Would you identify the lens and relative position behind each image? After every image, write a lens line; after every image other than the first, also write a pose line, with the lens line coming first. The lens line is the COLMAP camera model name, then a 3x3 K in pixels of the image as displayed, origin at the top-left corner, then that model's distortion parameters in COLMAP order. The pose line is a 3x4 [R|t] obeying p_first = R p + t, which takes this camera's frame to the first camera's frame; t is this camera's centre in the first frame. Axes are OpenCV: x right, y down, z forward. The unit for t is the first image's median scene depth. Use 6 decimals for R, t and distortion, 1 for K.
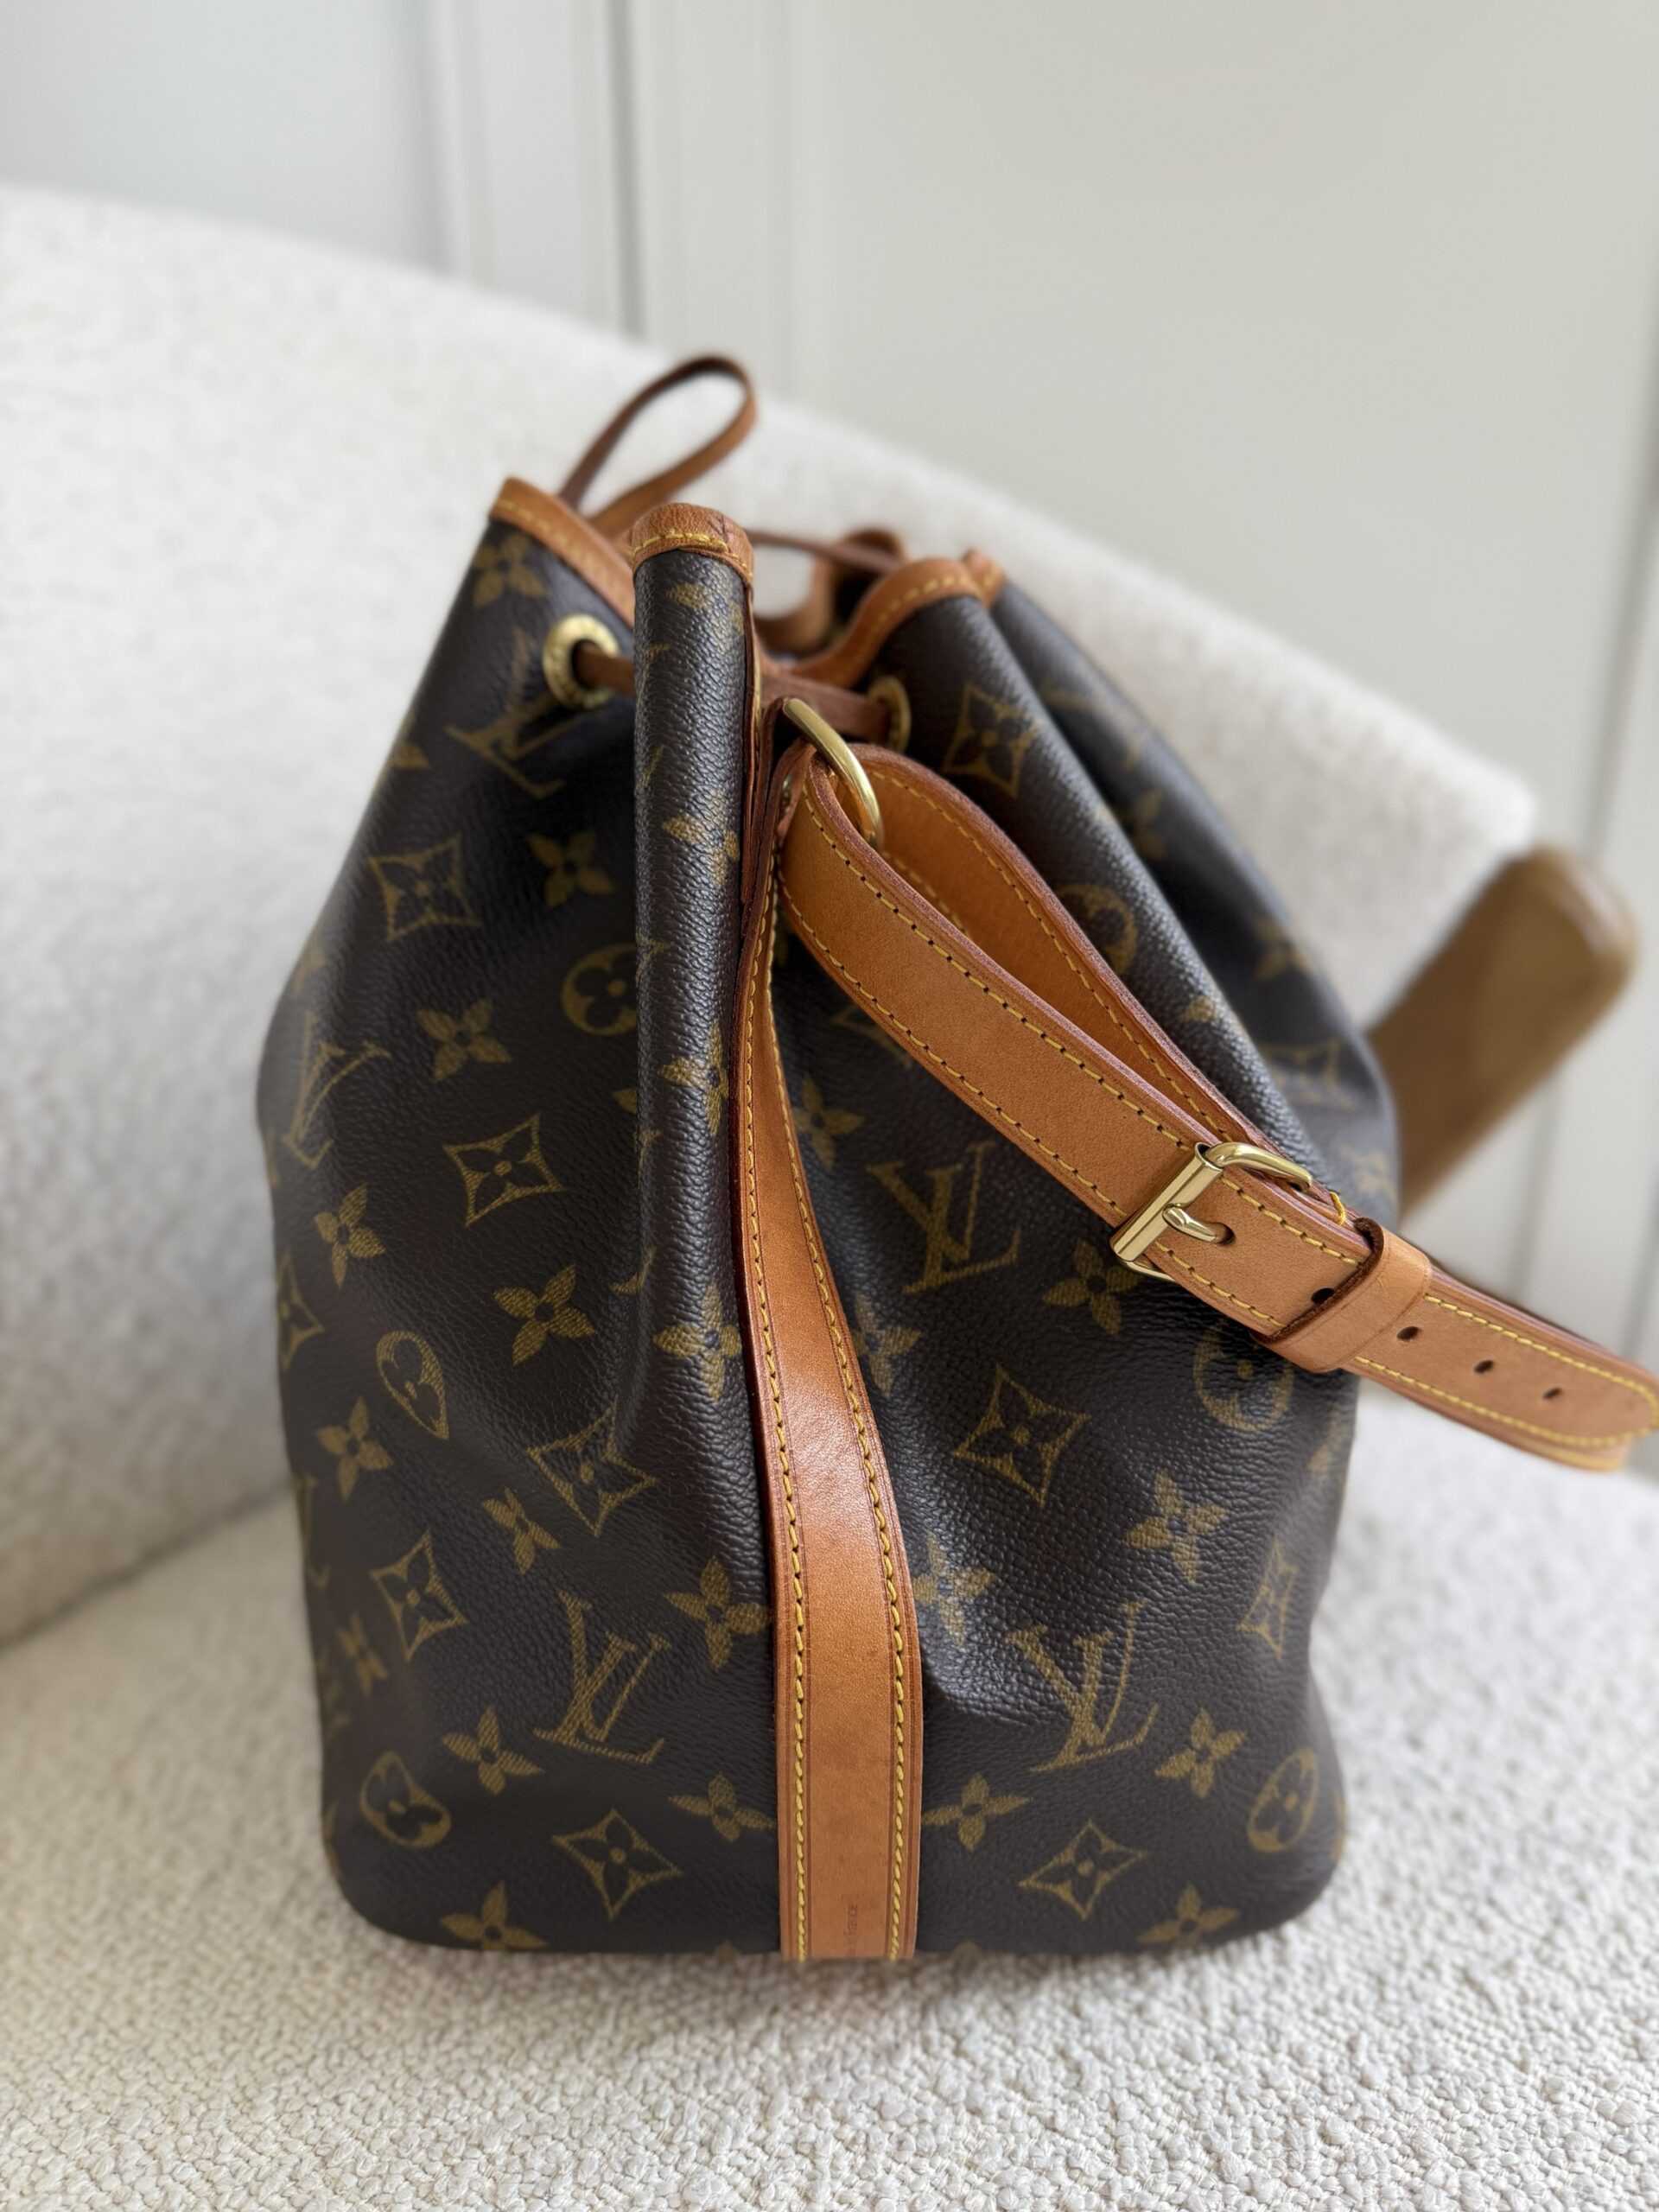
lens RADIAL K [[1637.3, 0, 835.2], [0, 1637.3, 1105.2], [0, 0, 1]] dist [-0.048522, 0.012628]
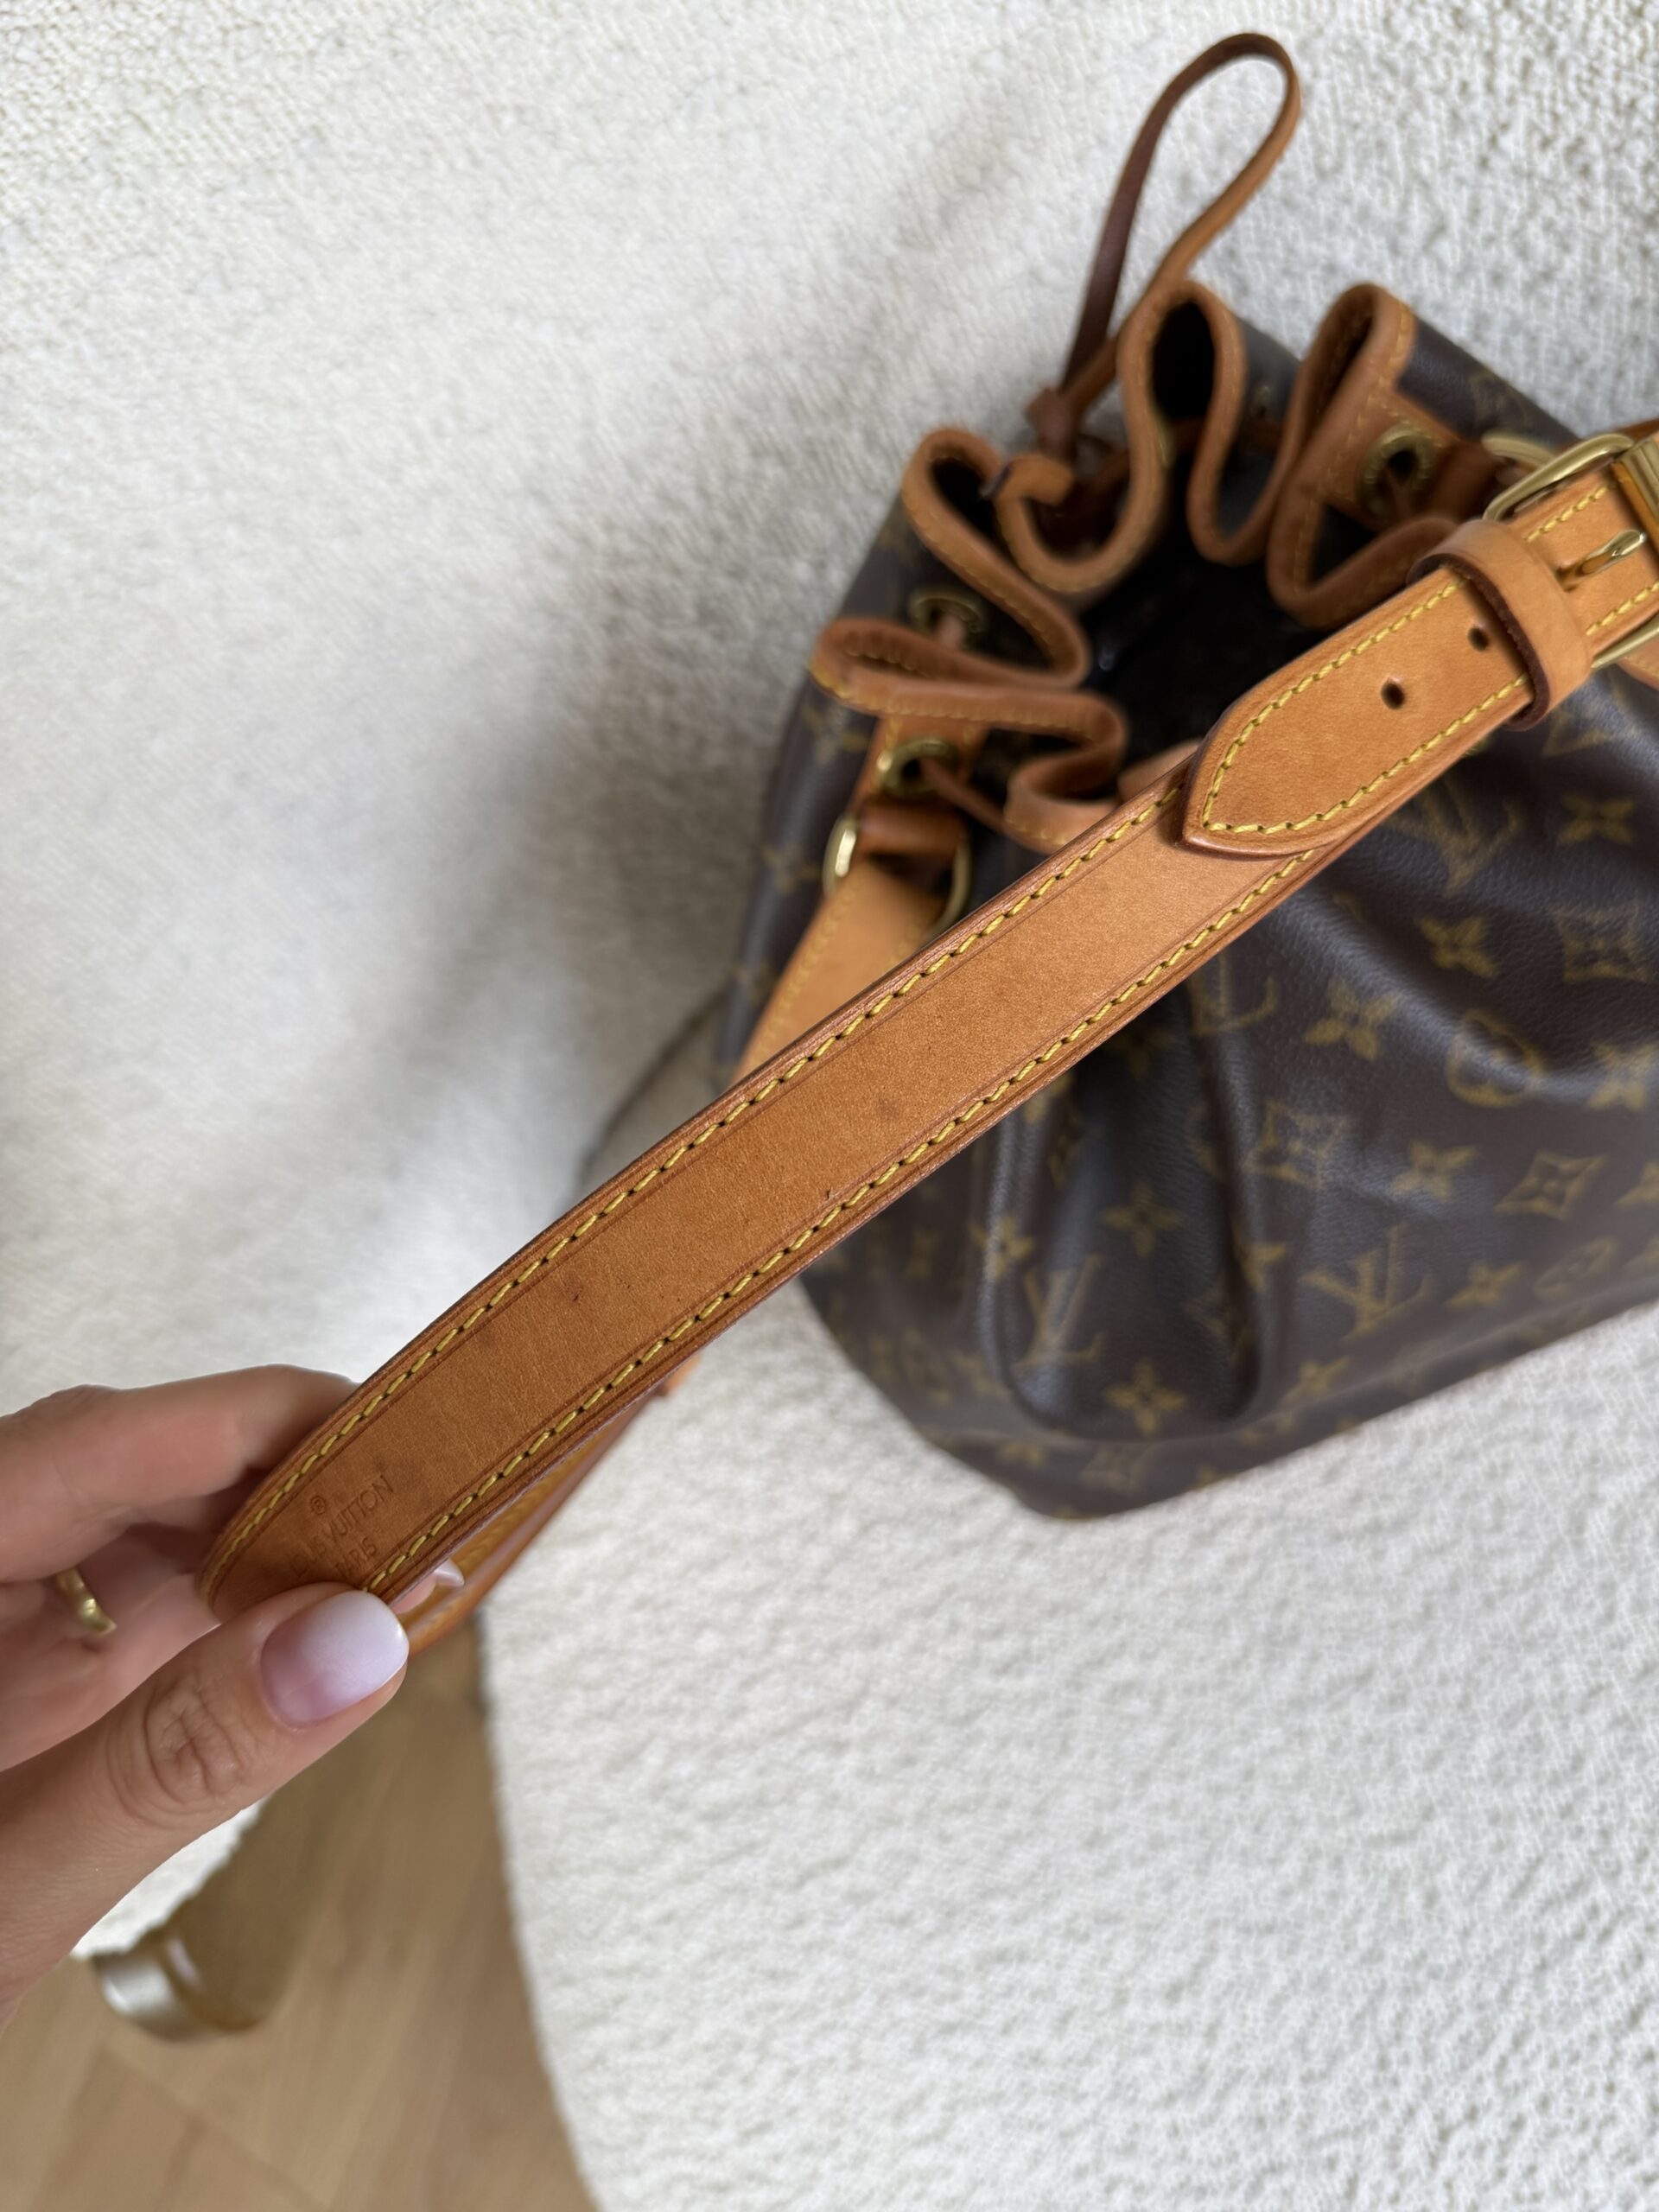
lens RADIAL K [[1637.3, 0, 835.5], [0, 1637.3, 1107.3], [0, 0, 1]] dist [-0.048522, 0.012628]
pose [[0.816667, 0.486756, -0.310039, -0.085517], [0.045395, 0.481381, 0.875335, -1.121357], [0.575321, -0.728931, 0.371032, 0.373664]]
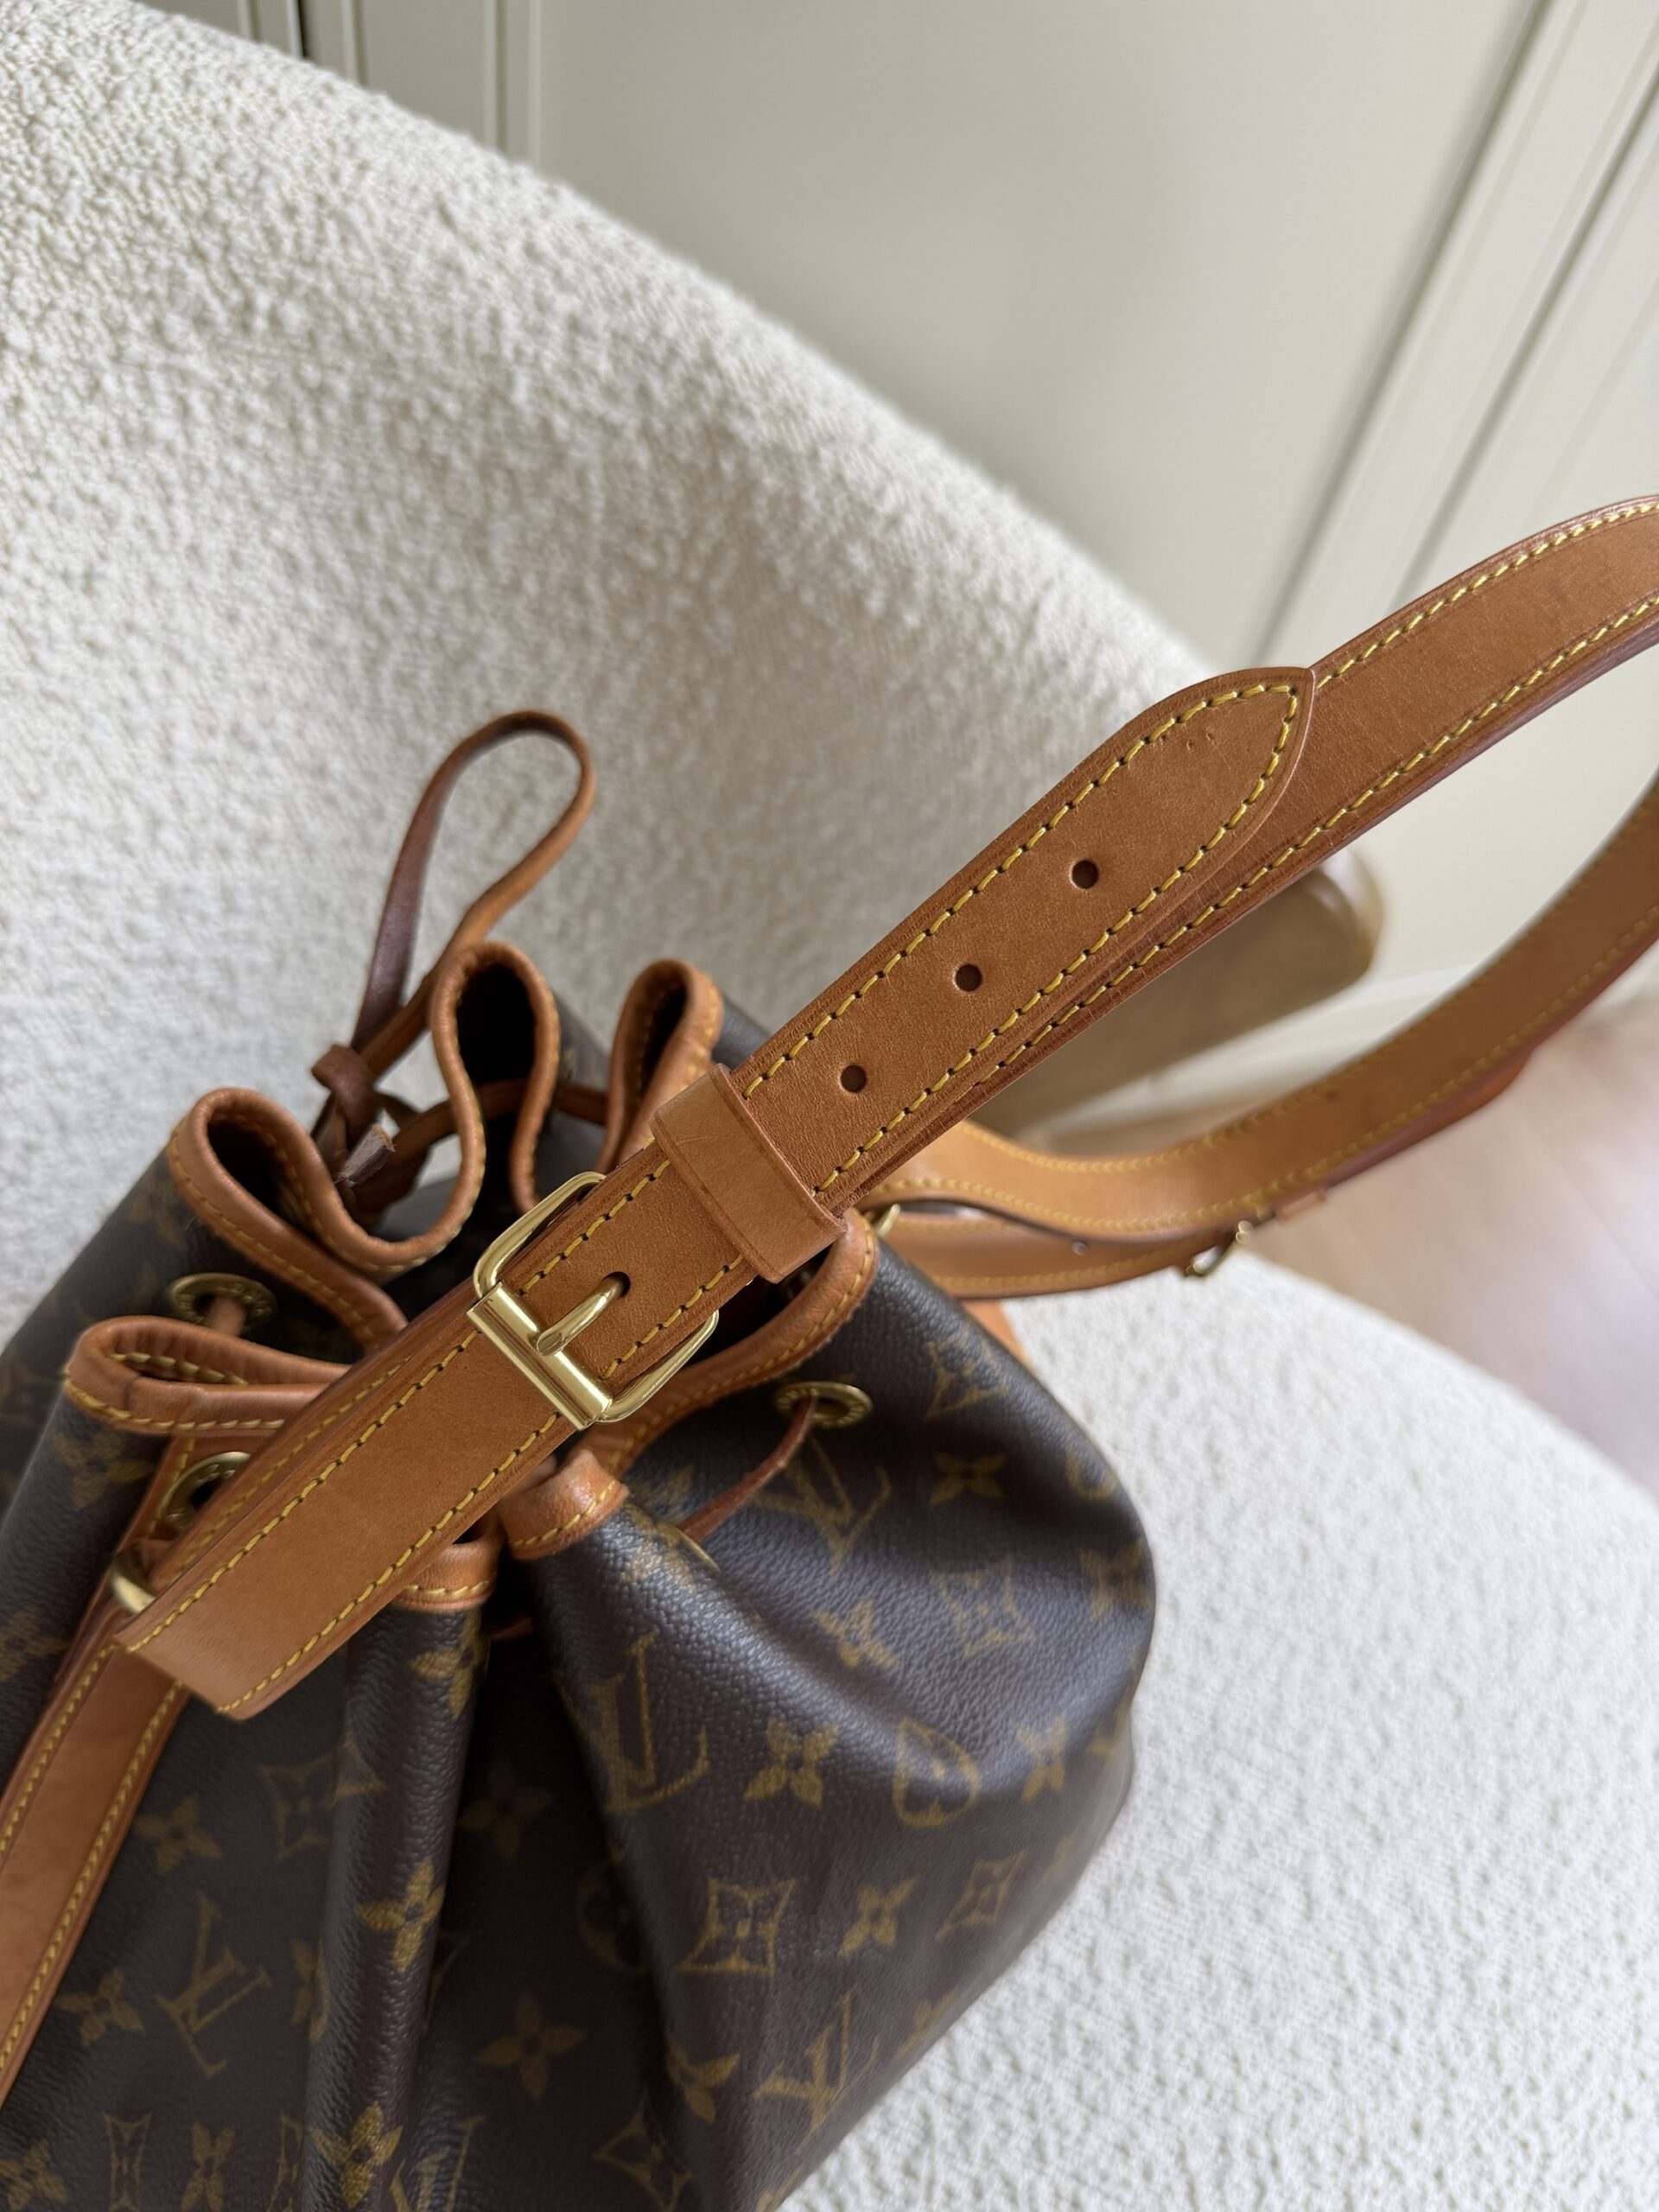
lens RADIAL K [[1637.3, 0, 810.3], [0, 1637.3, 1119.8], [0, 0, 1]] dist [-0.048522, 0.012628]
pose [[0.969001, -0.075968, 0.235089, -0.234408], [-0.058802, 0.853290, 0.518110, -0.854007], [-0.239958, -0.515873, 0.822372, 0.199285]]
